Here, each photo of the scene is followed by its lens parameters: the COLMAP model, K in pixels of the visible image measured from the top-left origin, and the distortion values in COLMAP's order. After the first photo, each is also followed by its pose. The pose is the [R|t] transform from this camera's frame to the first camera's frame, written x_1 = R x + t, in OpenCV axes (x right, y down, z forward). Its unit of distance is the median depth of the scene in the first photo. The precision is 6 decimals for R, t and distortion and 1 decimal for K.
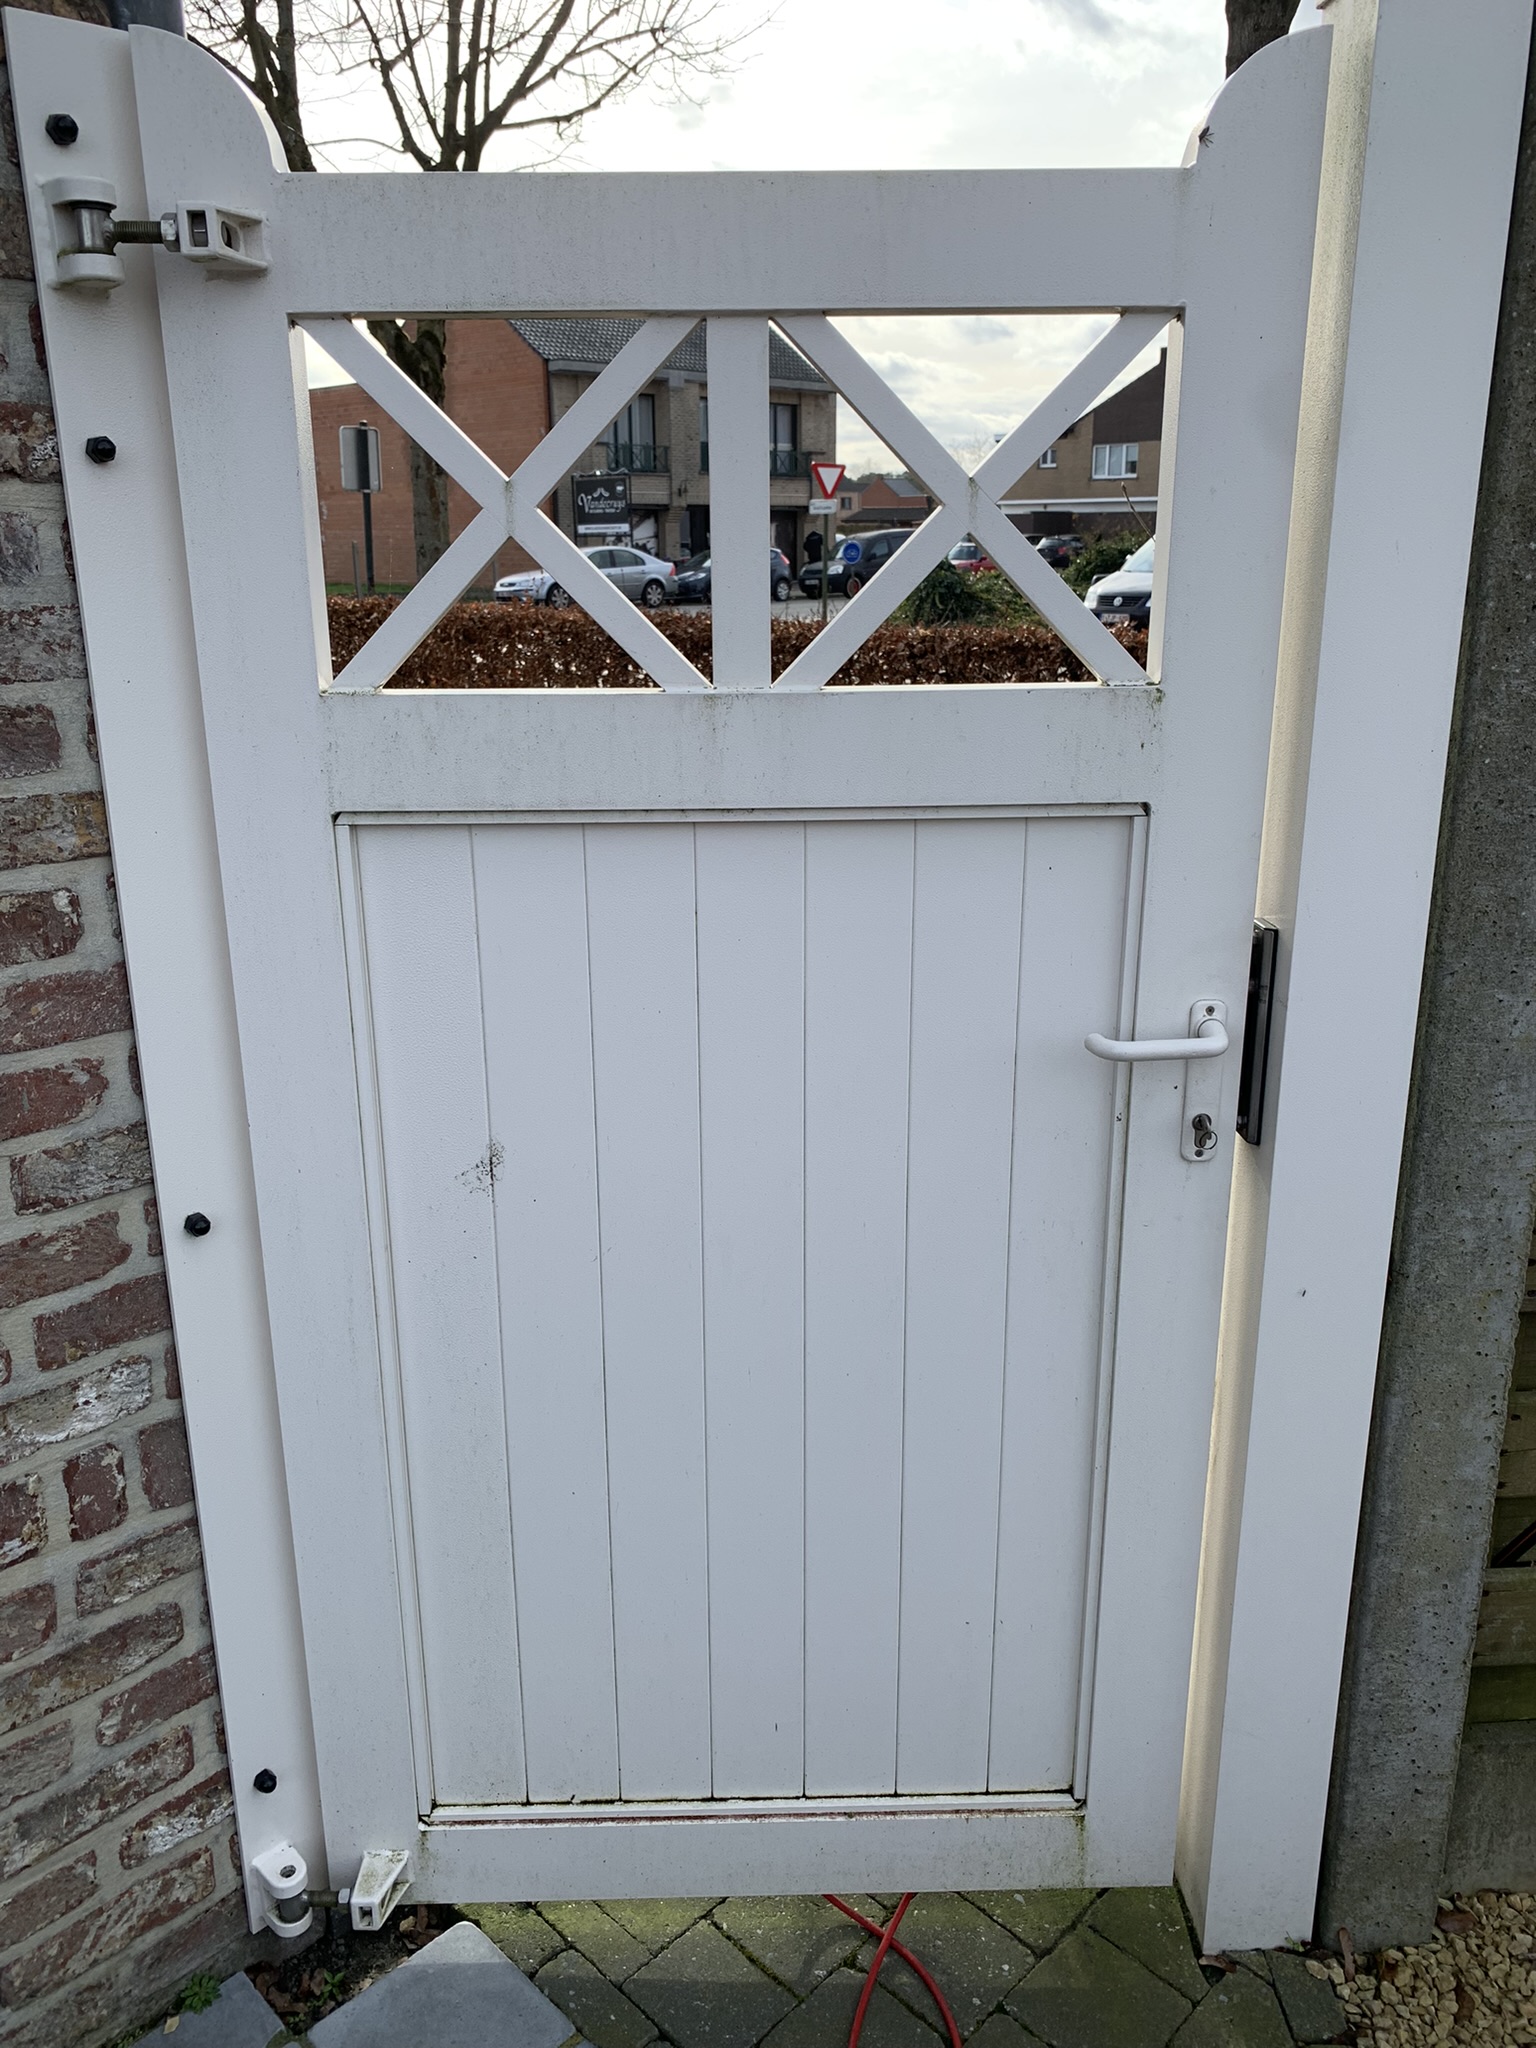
lens RADIAL K [[1590.1, 0, 760.1], [0, 1590.1, 1020.8], [0, 0, 1]] dist [0.002081, 0.003798]
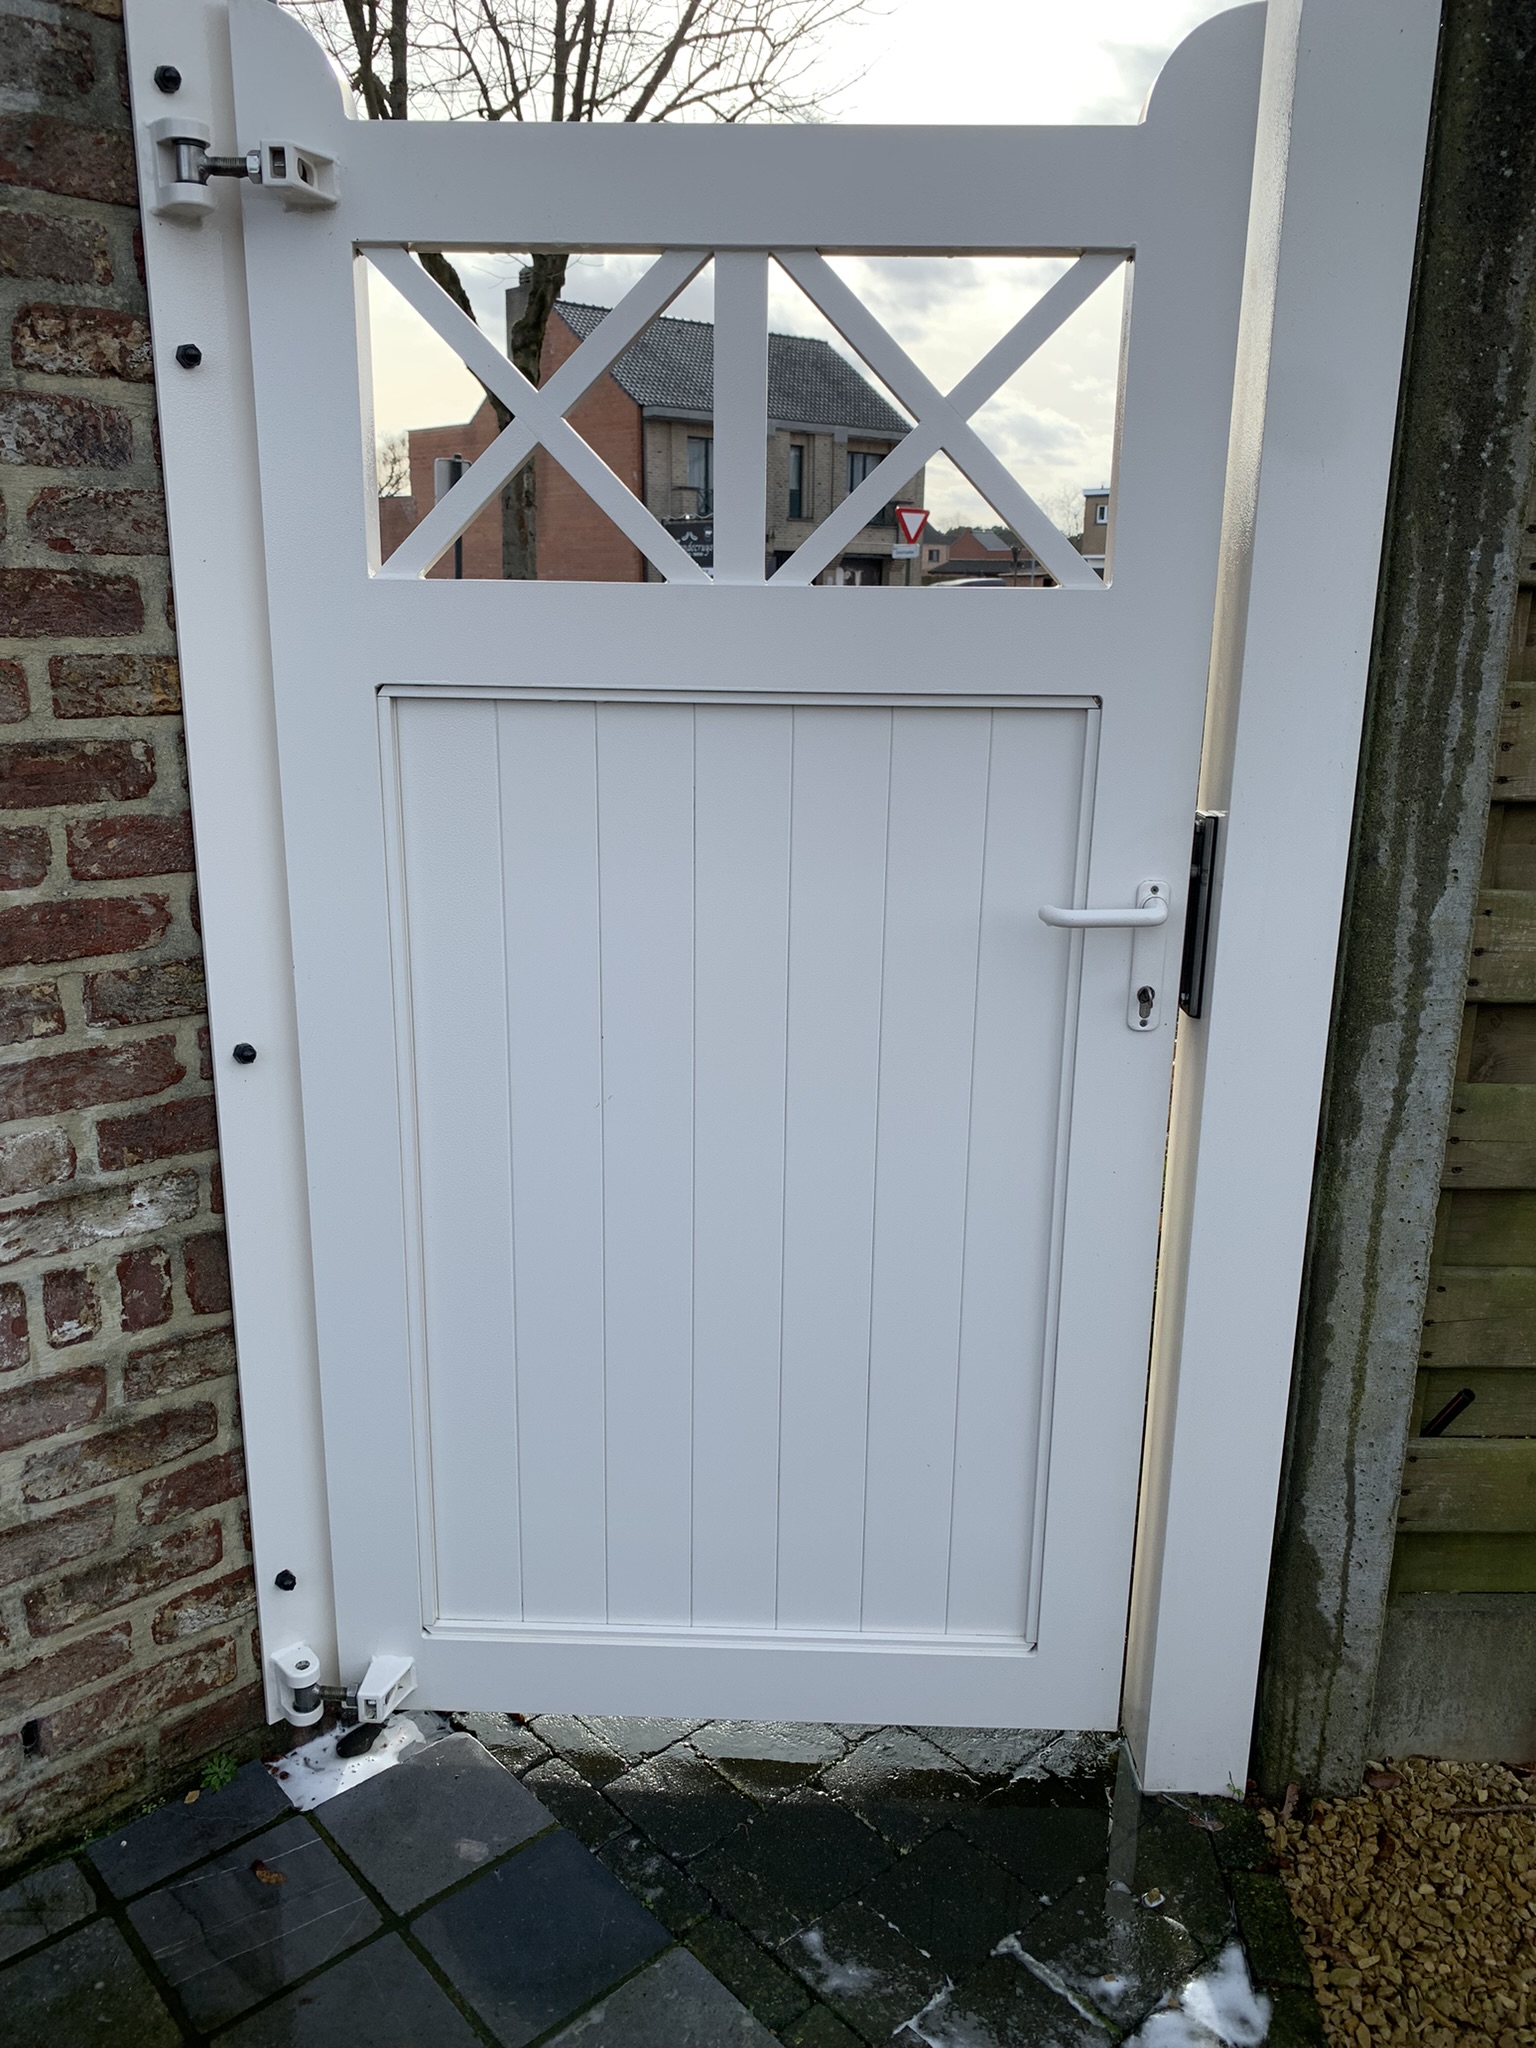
lens RADIAL K [[1590.9, 0, 768.0], [0, 1590.9, 1024.0], [0, 0, 1]] dist [0.001299, 0.003366]
pose [[0.998570, 0.034212, -0.041087, 0.060550], [-0.035323, 0.999021, -0.026628, 0.121582], [0.040136, 0.028041, 0.998801, -0.108391]]
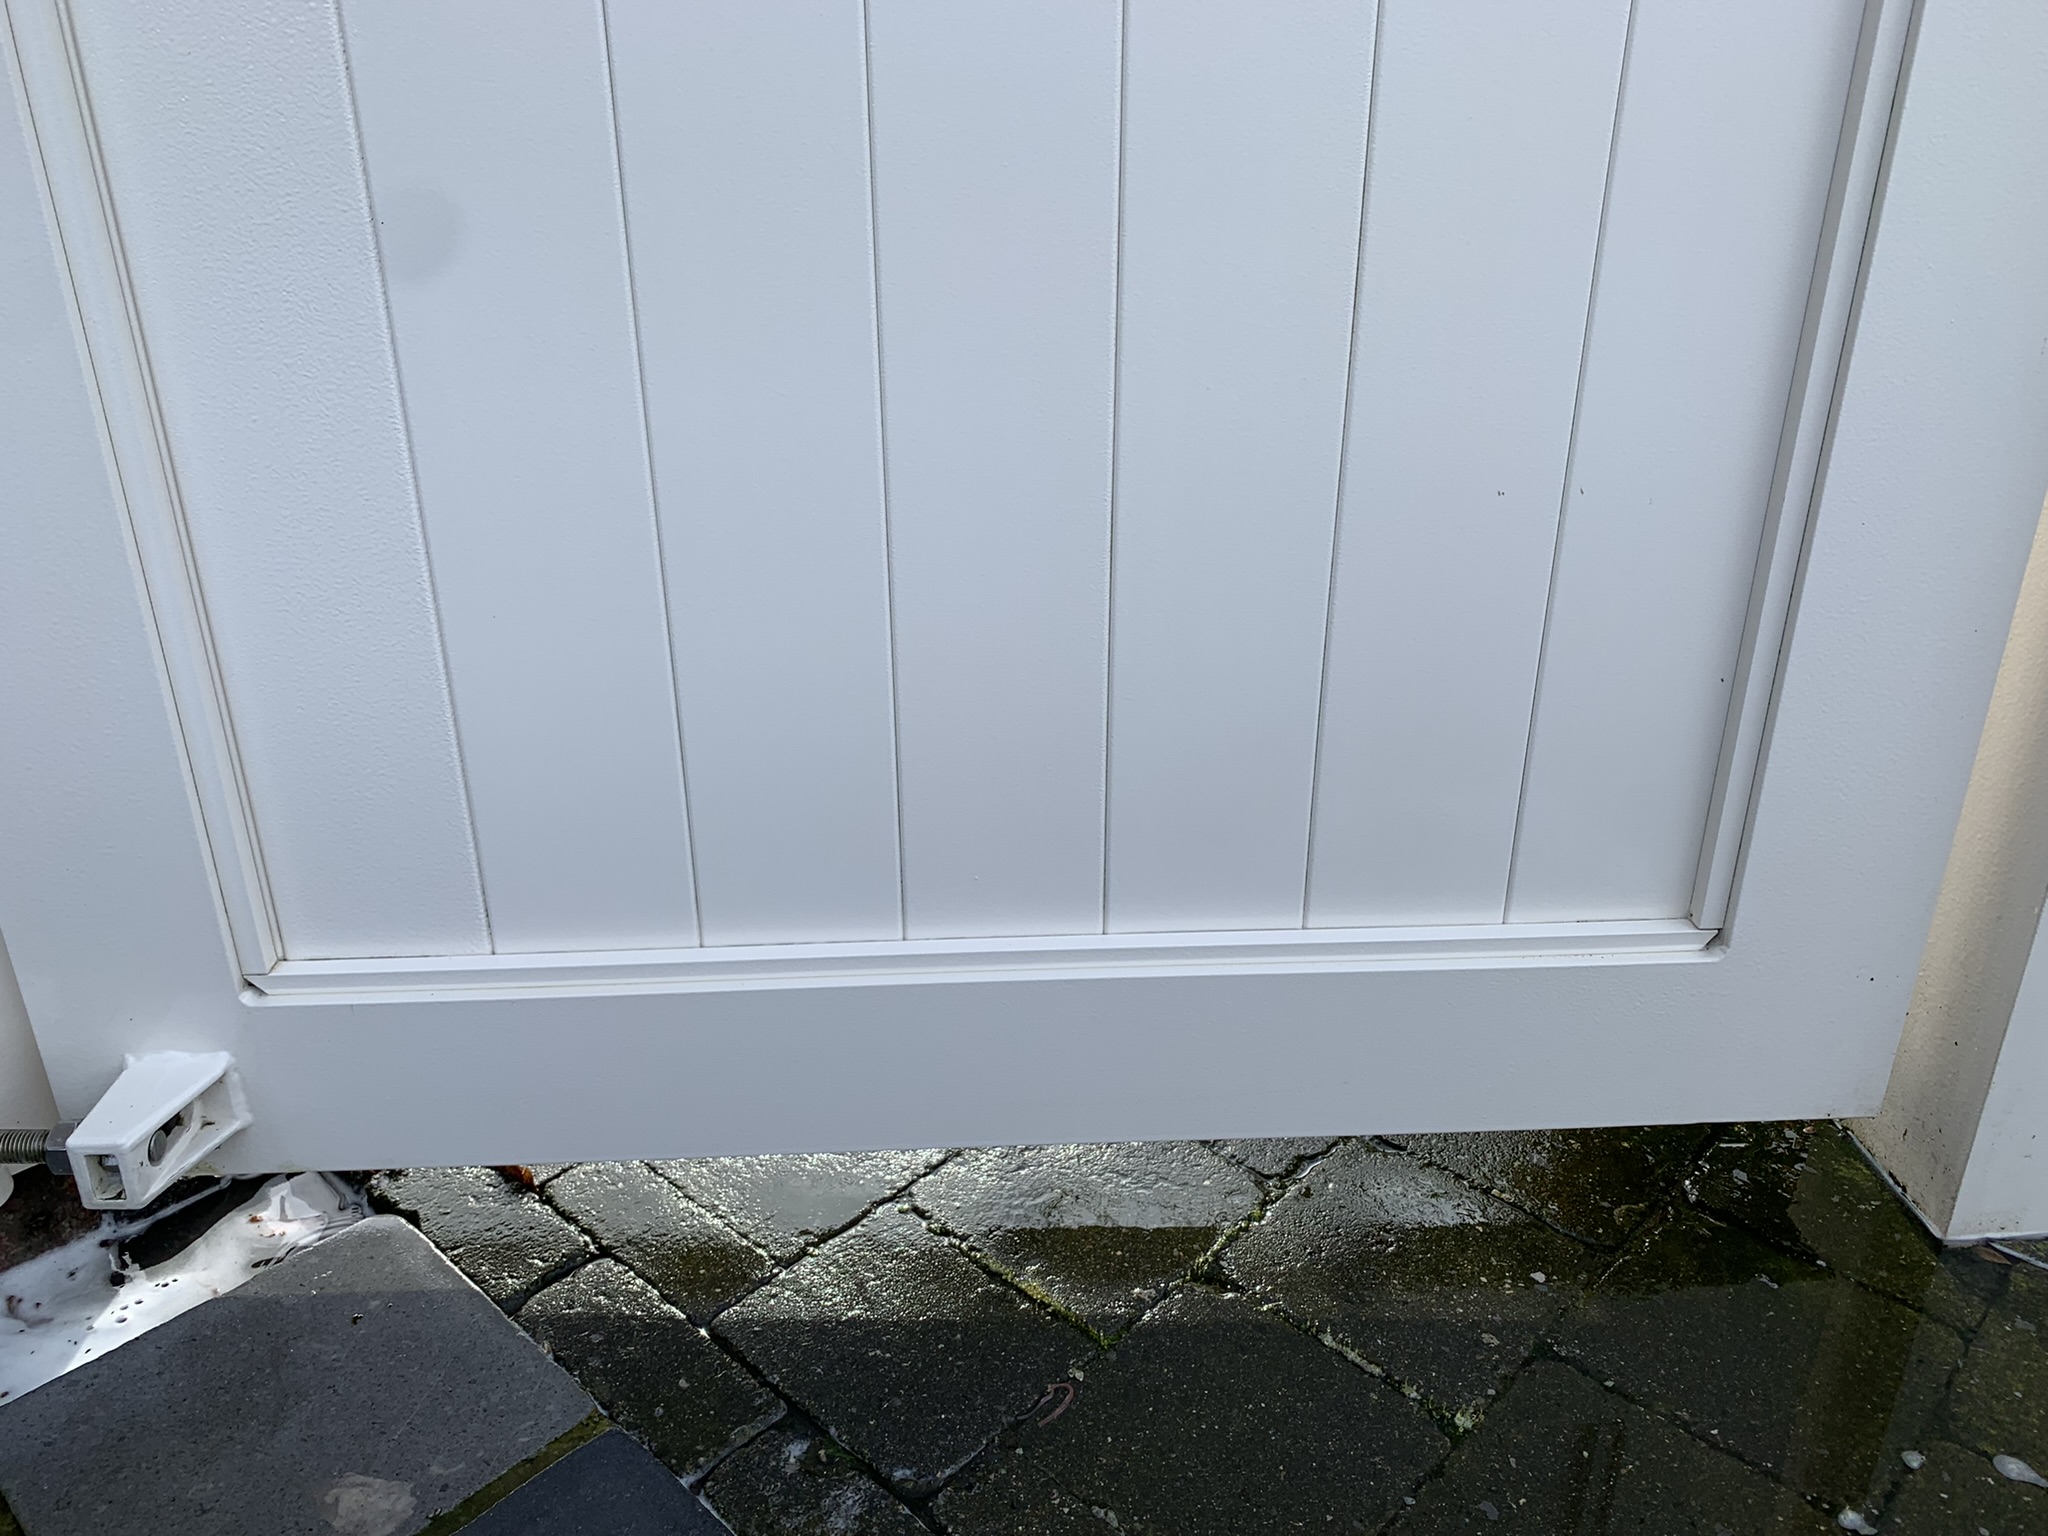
lens RADIAL K [[1580.6, 0, 1014.7], [0, 1580.6, 766.4], [0, 0, 1]] dist [-0.004257, 0.000406]
pose [[0.999701, -0.009635, 0.022462, -0.009677], [0.006520, 0.990849, 0.134819, 0.436570], [-0.023556, -0.134632, 0.990616, 0.644386]]
